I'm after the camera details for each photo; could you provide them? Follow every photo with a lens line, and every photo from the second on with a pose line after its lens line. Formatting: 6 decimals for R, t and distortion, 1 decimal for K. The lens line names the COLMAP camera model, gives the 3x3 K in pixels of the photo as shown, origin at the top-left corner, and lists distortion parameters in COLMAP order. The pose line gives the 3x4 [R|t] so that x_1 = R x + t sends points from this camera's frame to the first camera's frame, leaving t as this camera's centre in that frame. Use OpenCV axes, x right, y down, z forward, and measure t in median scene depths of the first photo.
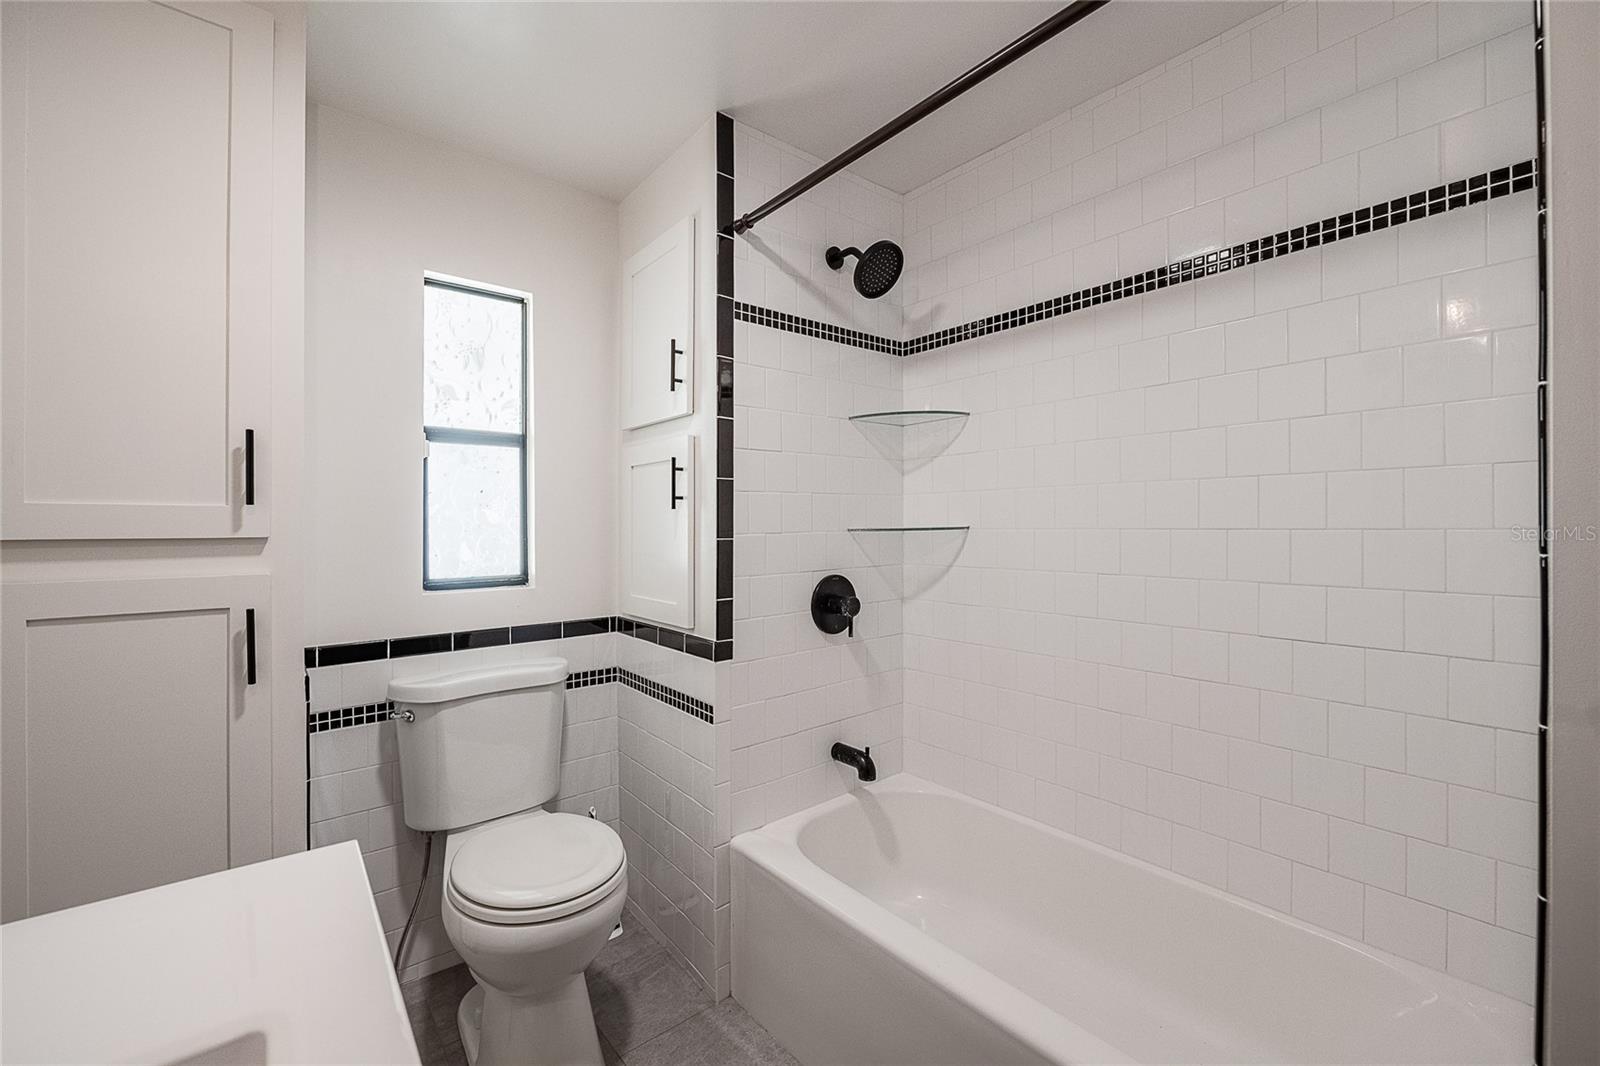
lens RADIAL K [[640.9, 0, 800.0], [0, 640.9, 533.0], [0, 0, 1]] dist [-0.015278, -0.000187]
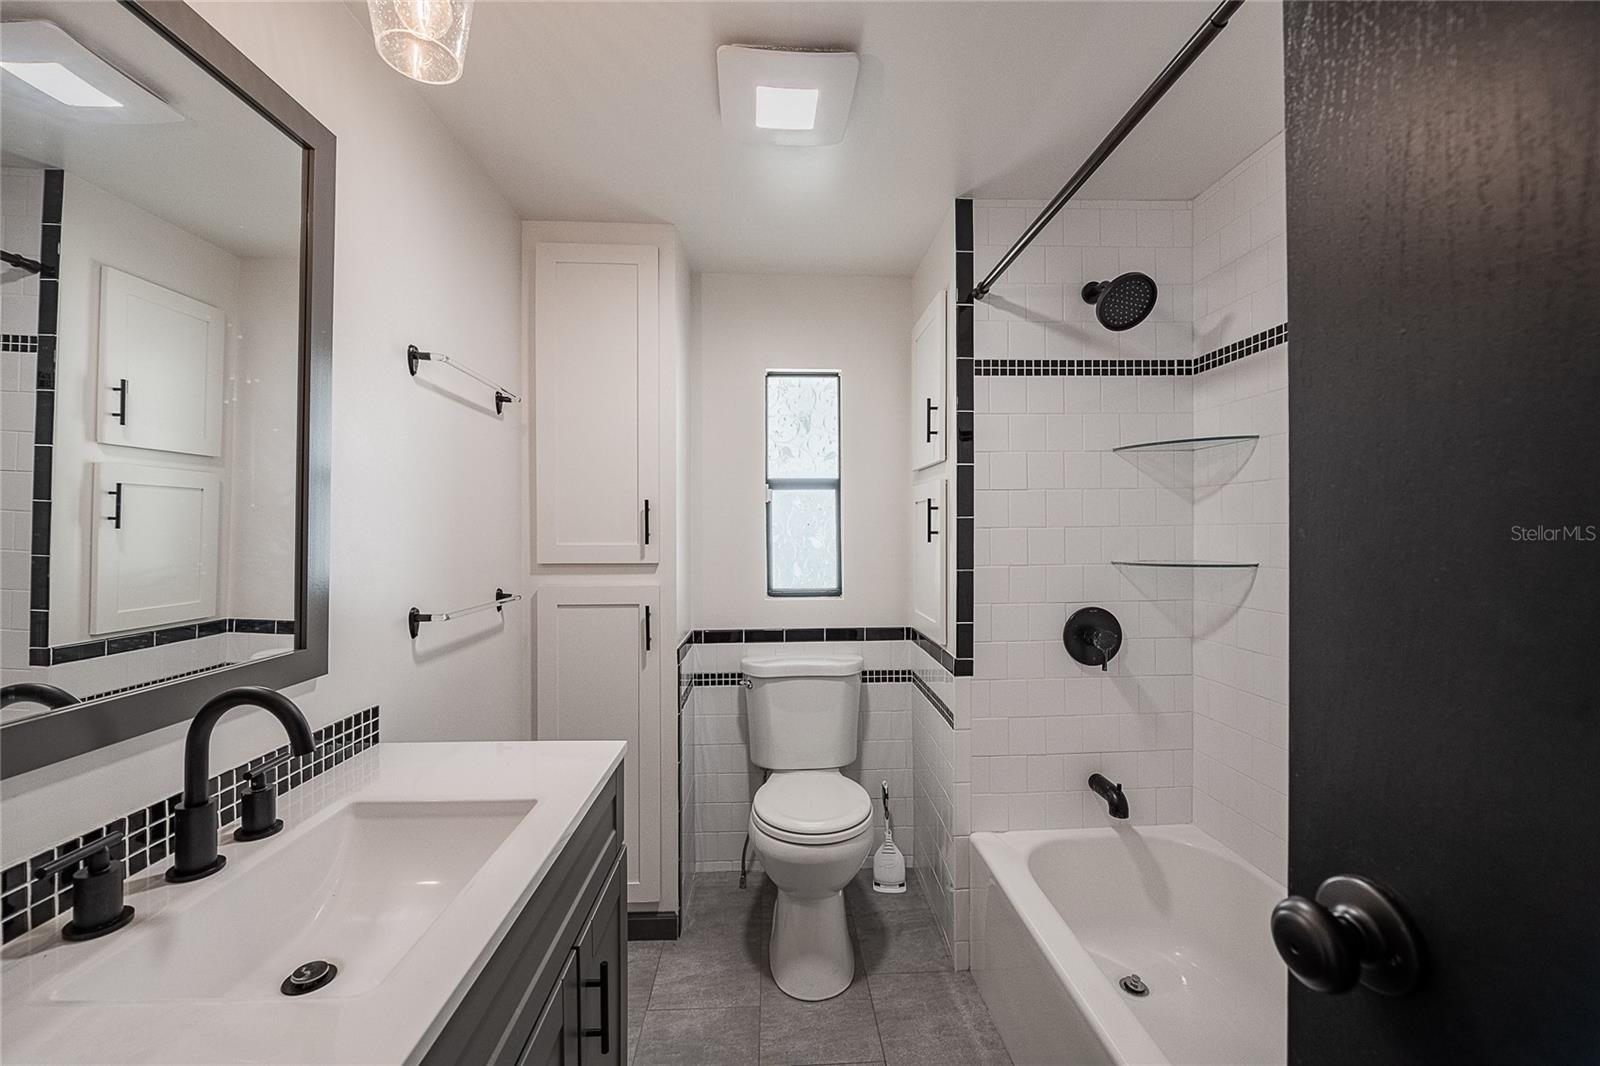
lens RADIAL K [[654.7, 0, 827.3], [0, 654.7, 541.7], [0, 0, 1]] dist [-0.021051, -0.000284]
pose [[0.810301, 0.020171, -0.585667, 0.351196], [-0.011638, 0.999764, 0.018332, -0.057606], [0.585899, -0.008039, 0.810344, -0.083301]]
